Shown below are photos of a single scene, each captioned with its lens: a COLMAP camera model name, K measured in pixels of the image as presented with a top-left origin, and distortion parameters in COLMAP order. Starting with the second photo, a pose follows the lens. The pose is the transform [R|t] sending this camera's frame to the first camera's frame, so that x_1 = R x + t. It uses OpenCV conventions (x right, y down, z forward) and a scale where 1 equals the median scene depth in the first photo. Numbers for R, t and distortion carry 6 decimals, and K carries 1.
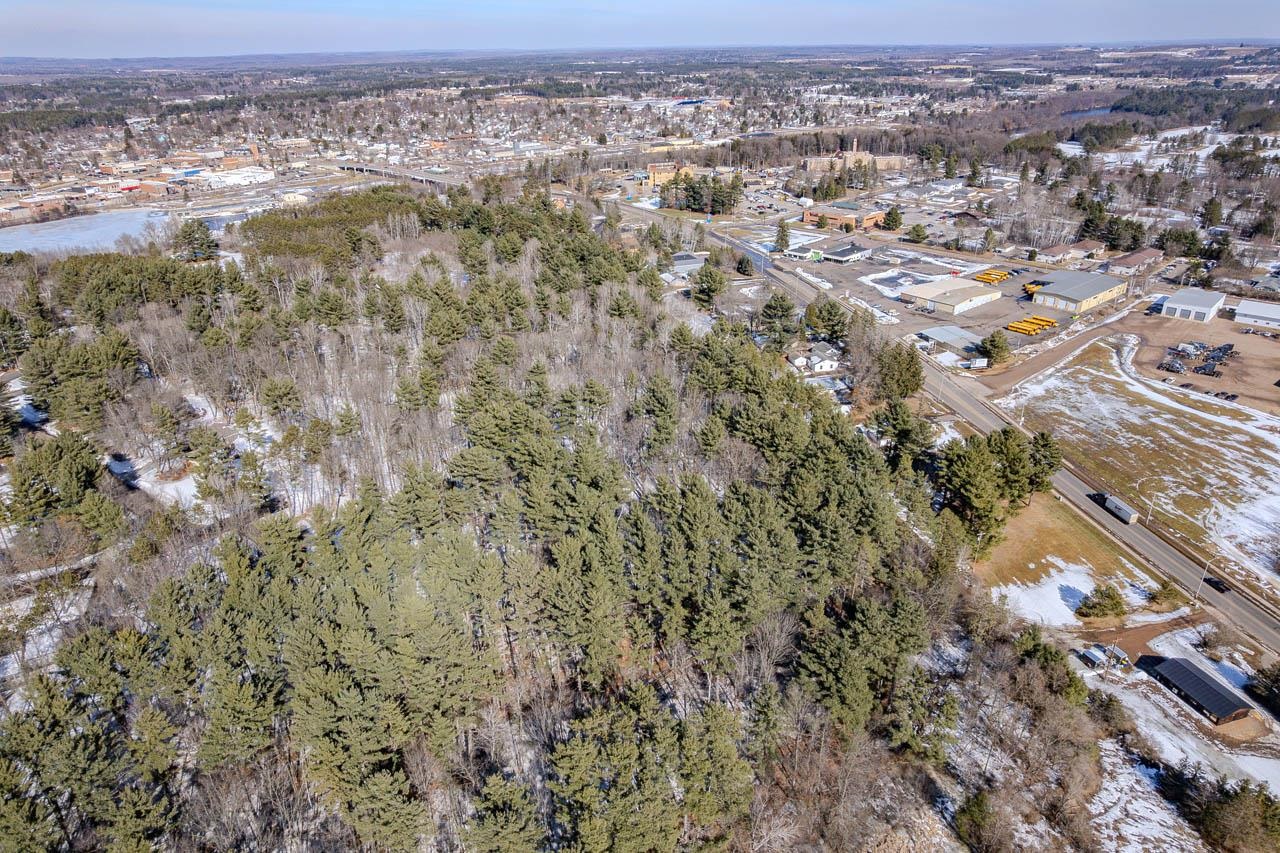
lens RADIAL K [[821.1, 0, 640.0], [0, 821.1, 426.5], [0, 0, 1]] dist [-0.082084, 0.078769]
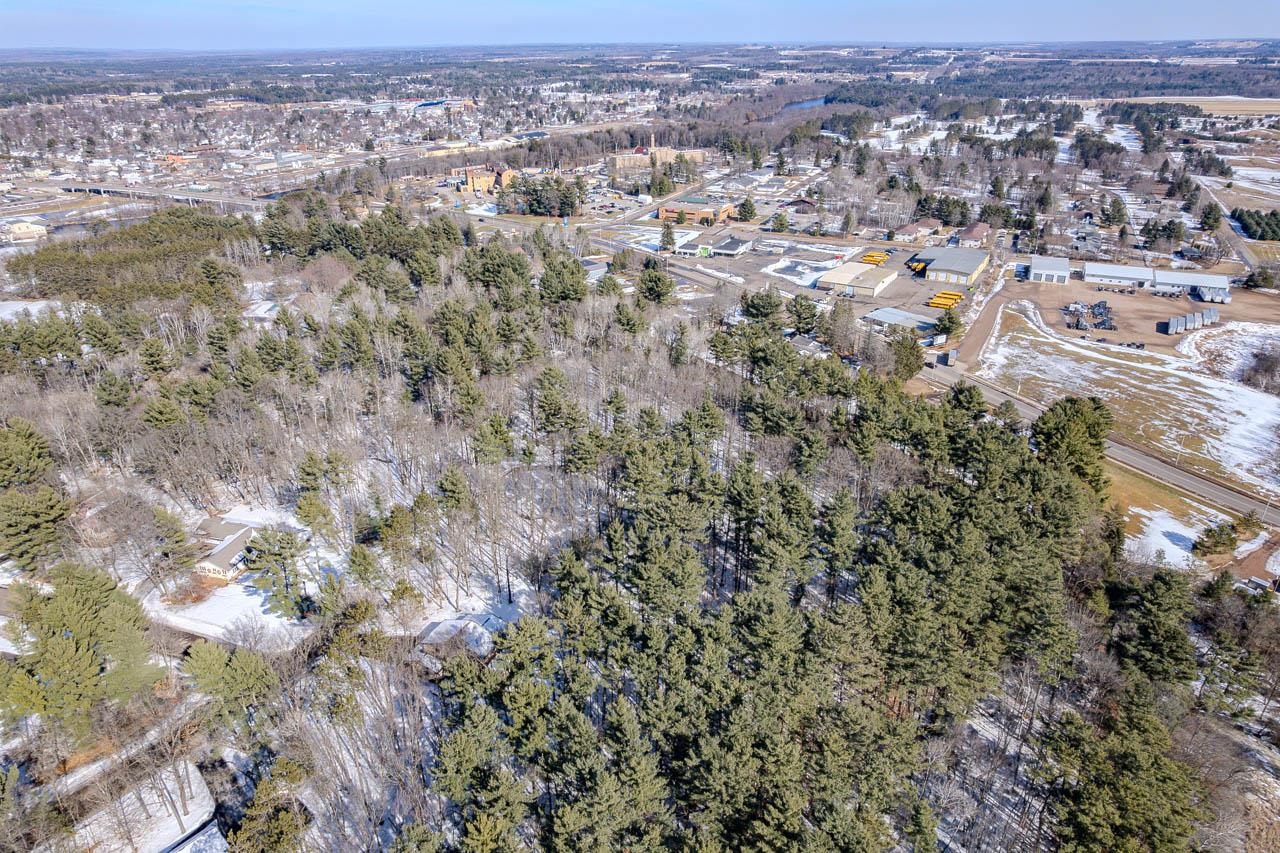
lens RADIAL K [[821.1, 0, 640.0], [0, 821.1, 426.5], [0, 0, 1]] dist [-0.082084, 0.078769]
pose [[0.943189, -0.137610, 0.302421, -0.144871], [0.137403, 0.990269, 0.022066, -0.021342], [-0.302514, 0.020741, 0.952919, 0.050557]]
